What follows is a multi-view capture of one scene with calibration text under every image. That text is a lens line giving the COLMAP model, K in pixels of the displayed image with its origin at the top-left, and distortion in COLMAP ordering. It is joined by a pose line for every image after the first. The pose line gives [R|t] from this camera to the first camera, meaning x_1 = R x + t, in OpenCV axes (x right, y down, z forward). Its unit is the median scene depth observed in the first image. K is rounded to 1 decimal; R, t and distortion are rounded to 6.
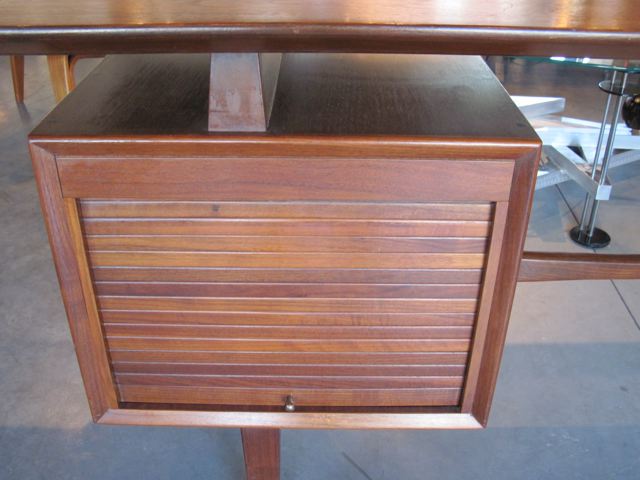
lens RADIAL K [[698.2, 0, 320.0], [0, 698.2, 240.0], [0, 0, 1]] dist [-0.199741, 0.186762]
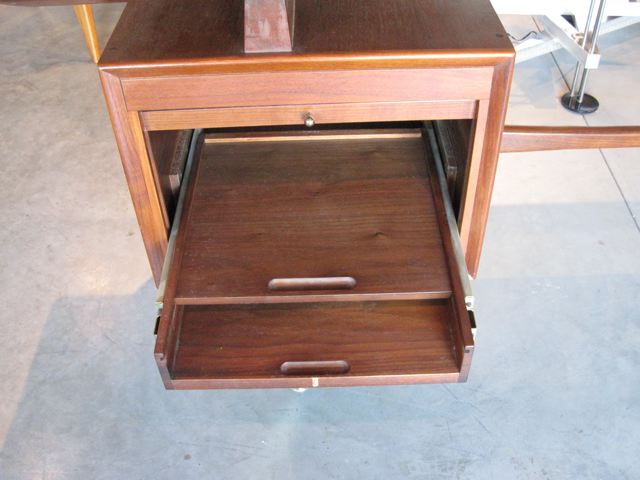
lens RADIAL K [[698.2, 0, 320.0], [0, 698.2, 240.0], [0, 0, 1]] dist [-0.199741, 0.186762]
pose [[0.999194, -0.038683, -0.010704, -0.025168], [0.040048, 0.978546, 0.202097, -0.067405], [0.002657, -0.202363, 0.979307, -0.246134]]
